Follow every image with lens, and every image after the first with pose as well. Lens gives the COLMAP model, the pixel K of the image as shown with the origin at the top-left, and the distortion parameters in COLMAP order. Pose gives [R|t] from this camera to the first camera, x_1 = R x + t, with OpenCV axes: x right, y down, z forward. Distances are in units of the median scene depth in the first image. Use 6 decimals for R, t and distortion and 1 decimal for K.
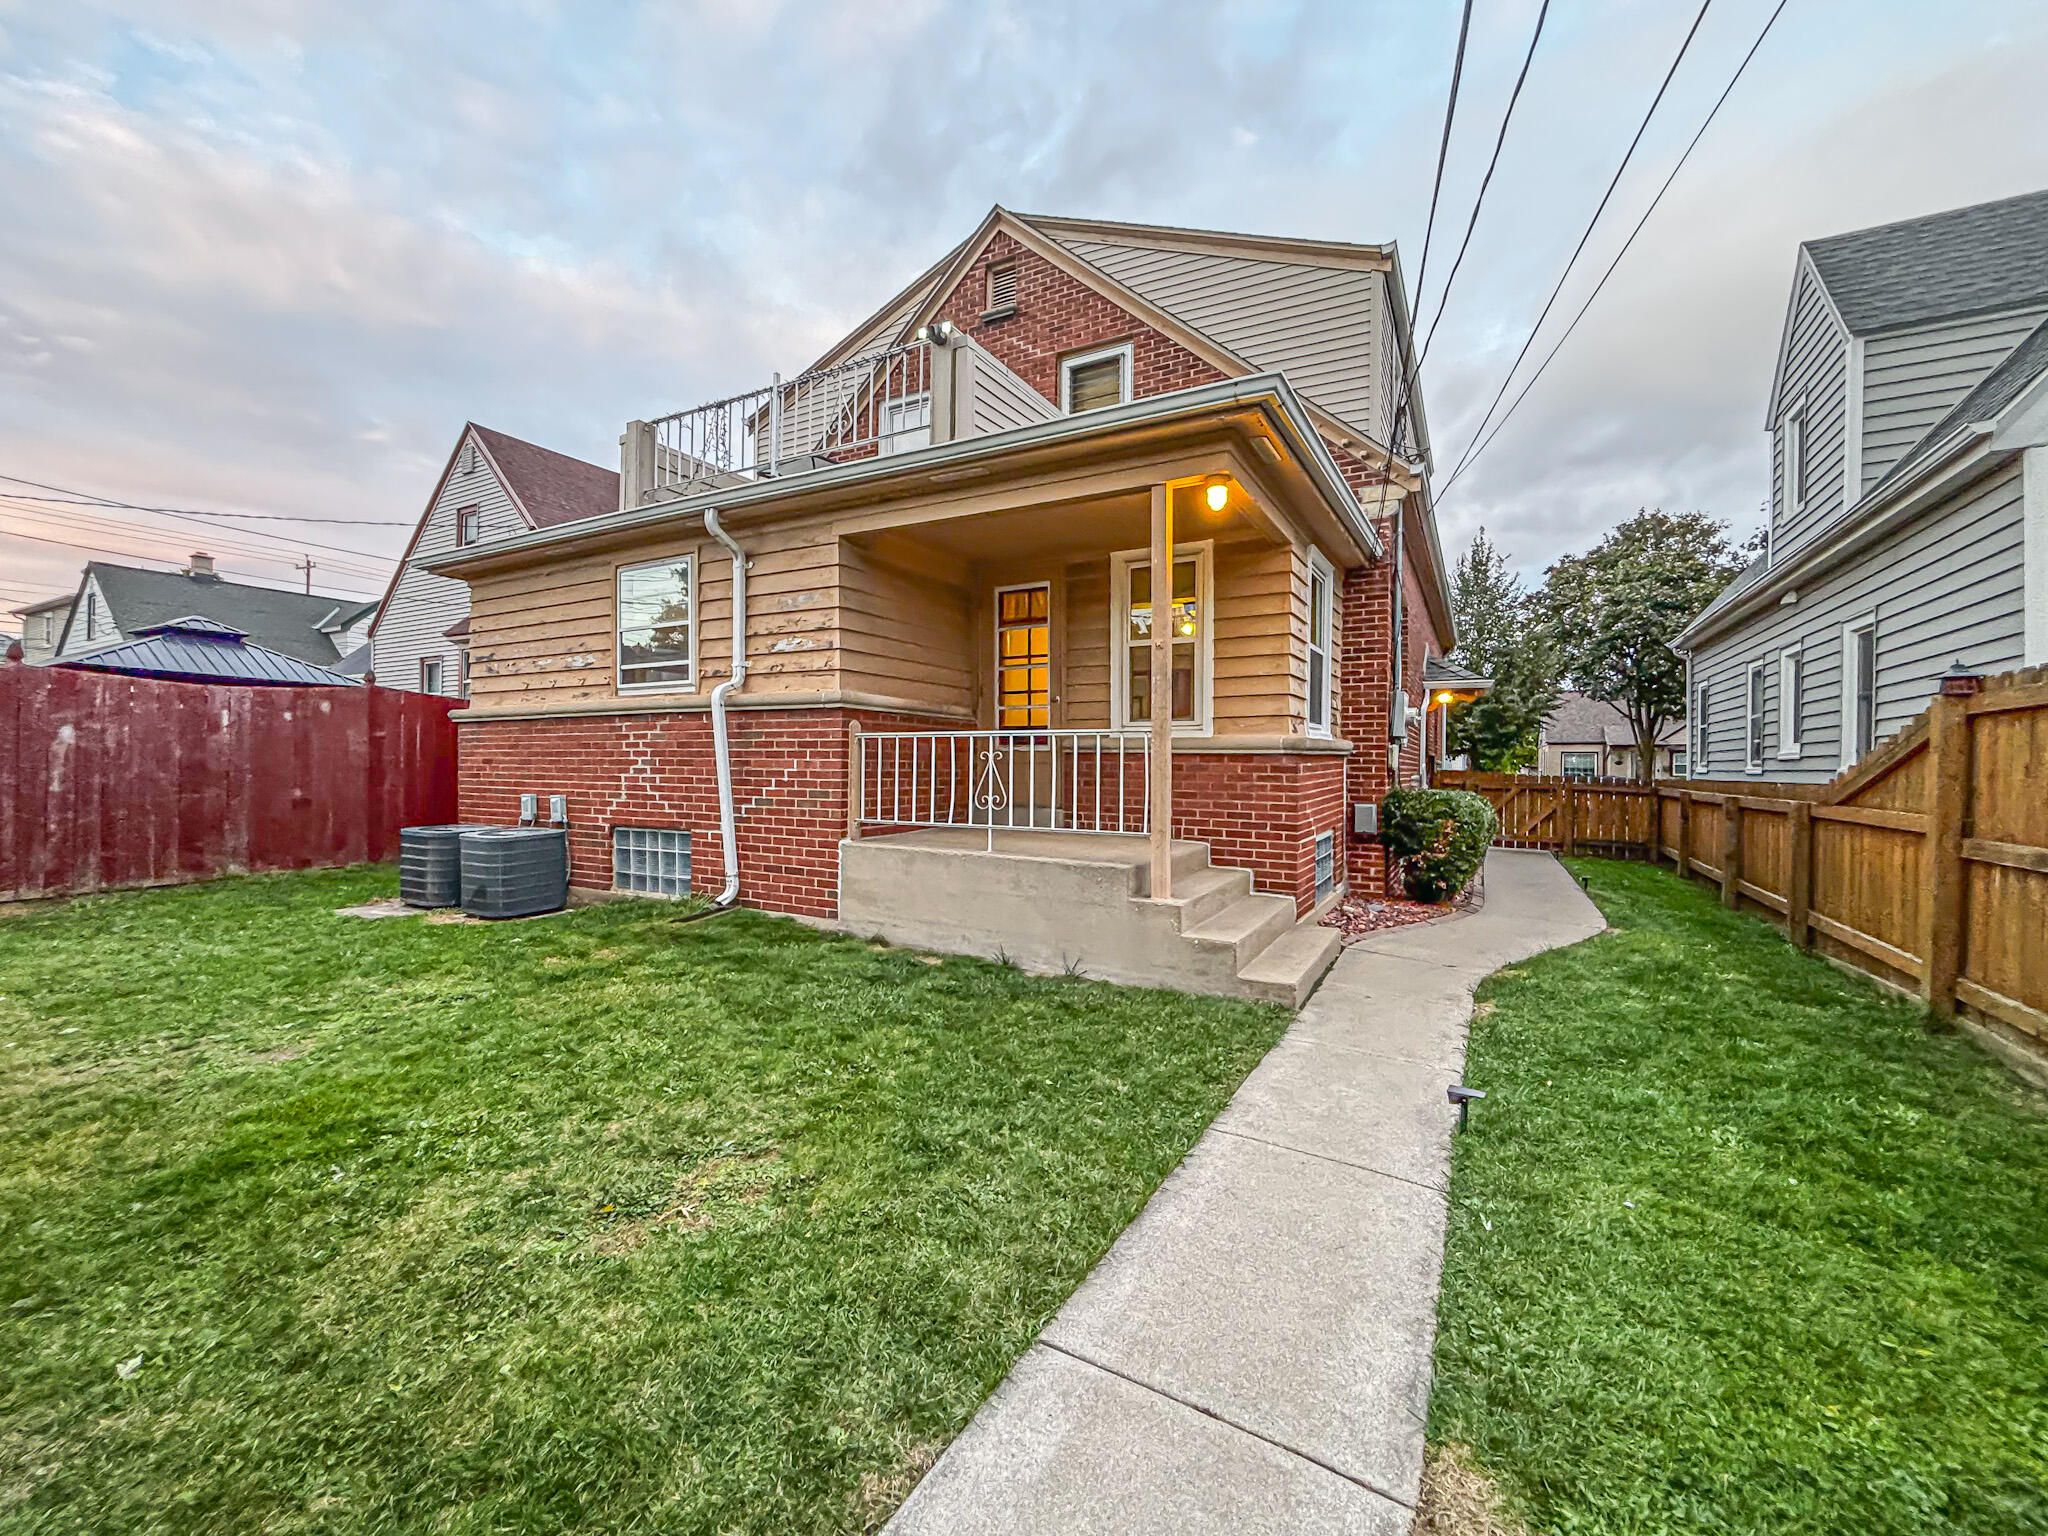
lens RADIAL K [[820.8, 0, 1022.9], [0, 820.8, 765.8], [0, 0, 1]] dist [0.002586, -0.000412]
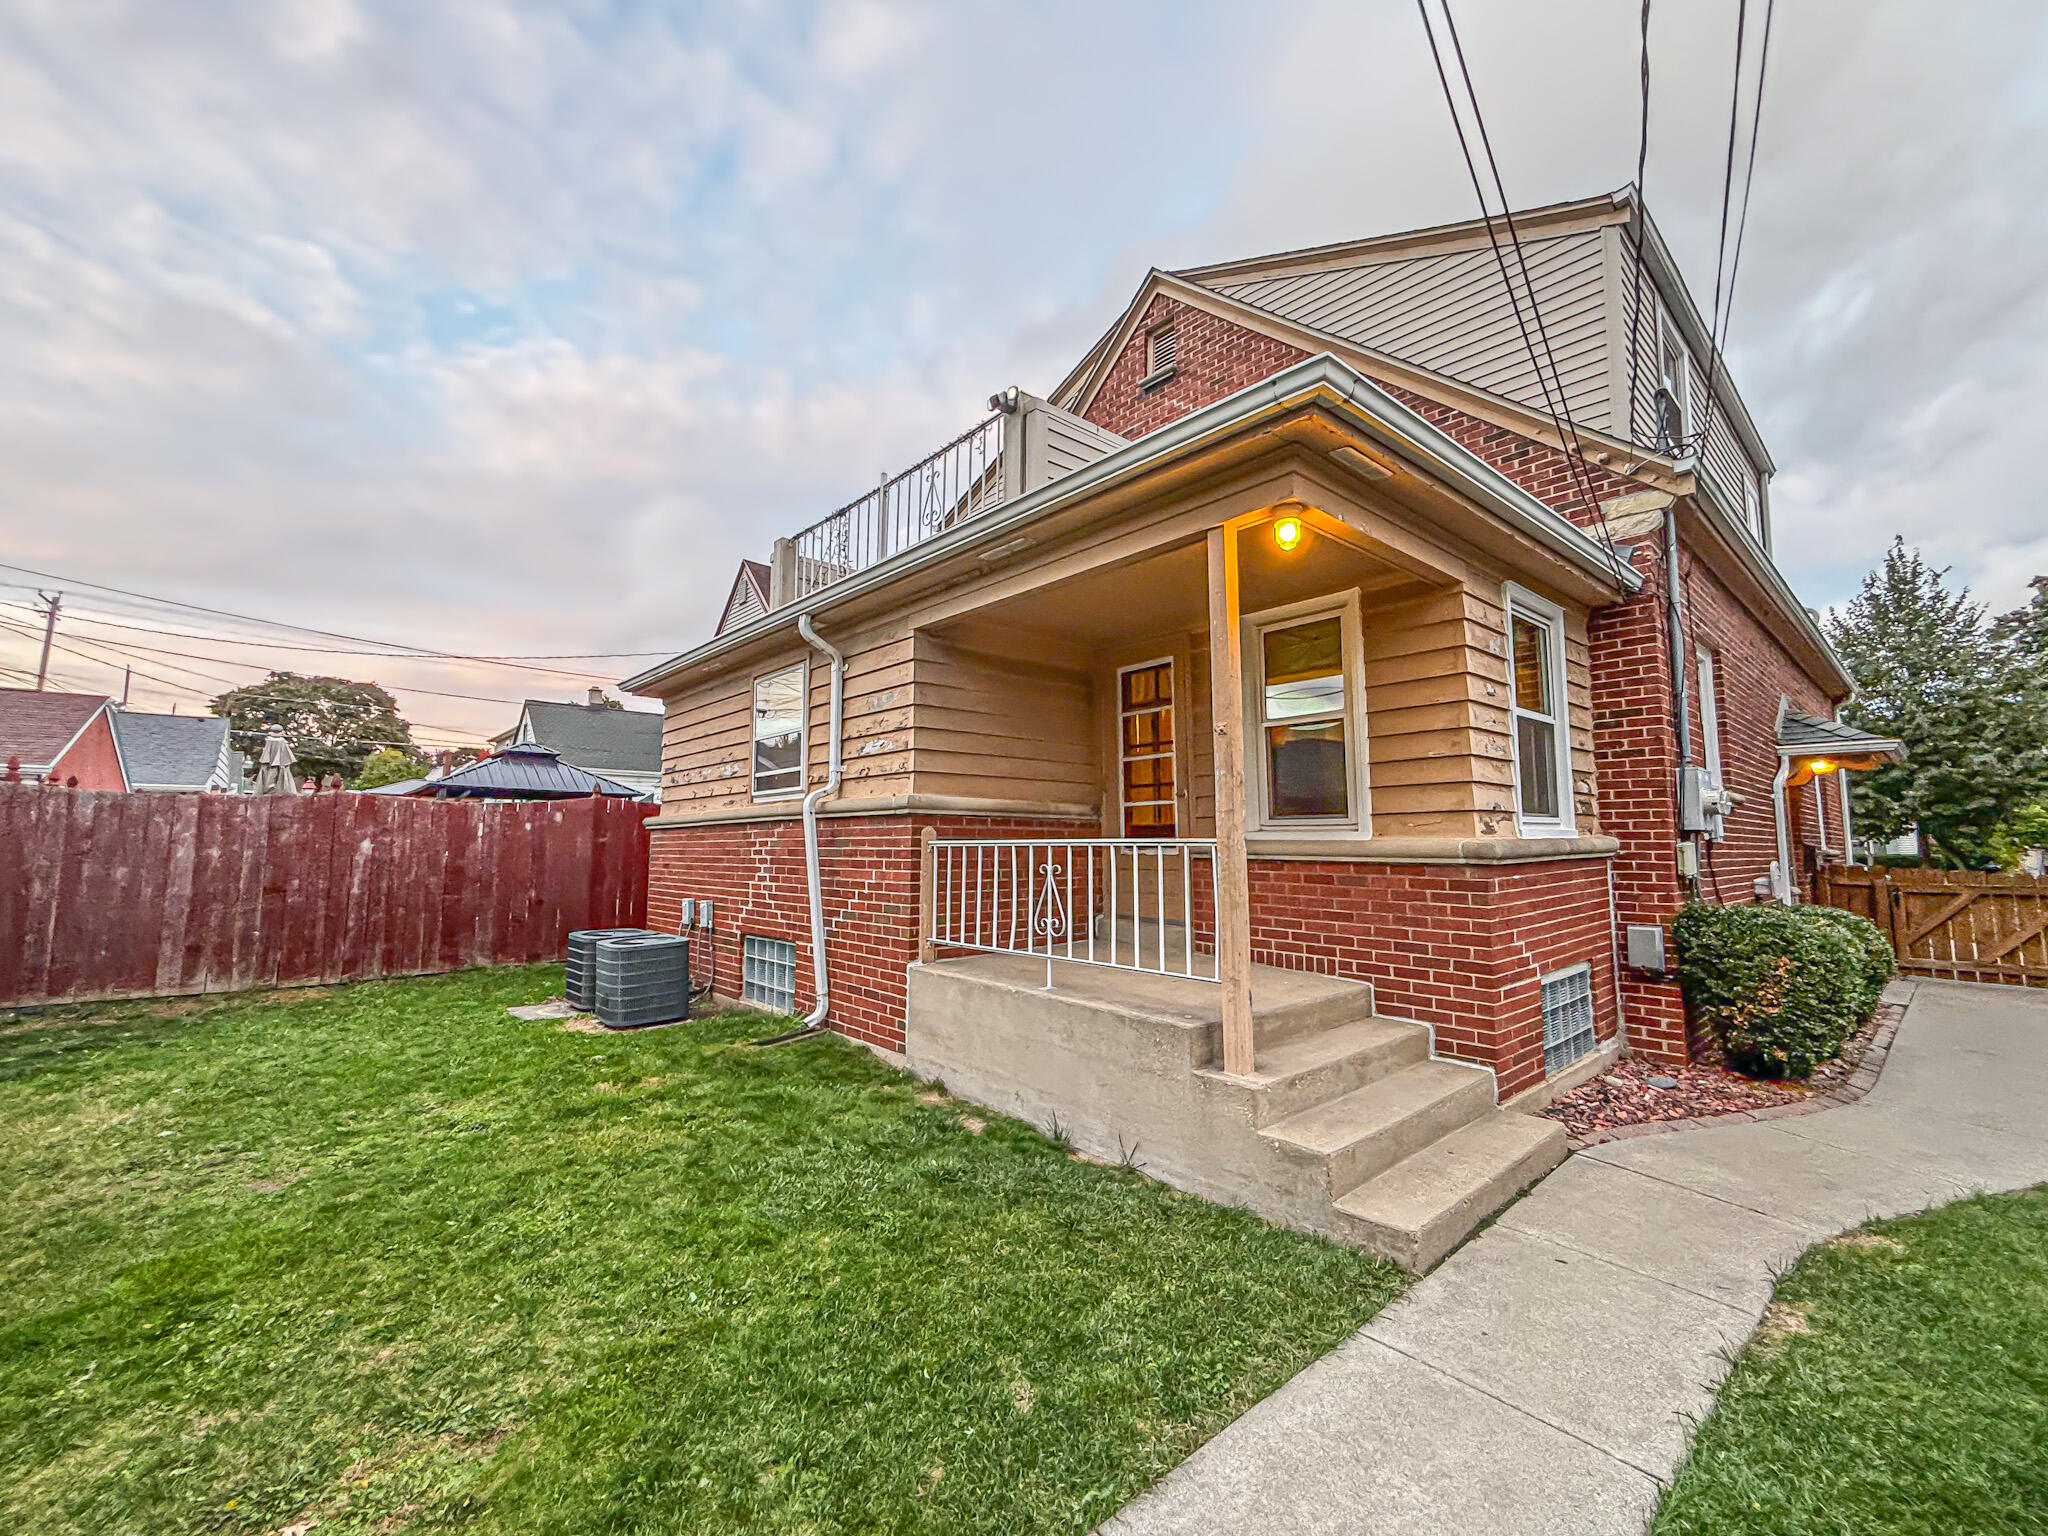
lens RADIAL K [[830.7, 0, 1021.3], [0, 830.7, 765.9], [0, 0, 1]] dist [0.004384, -0.000237]
pose [[0.944818, -0.040062, -0.325136, 0.182167], [0.006927, 0.994715, -0.102437, -0.027014], [0.327522, 0.094533, 0.940103, 0.161613]]
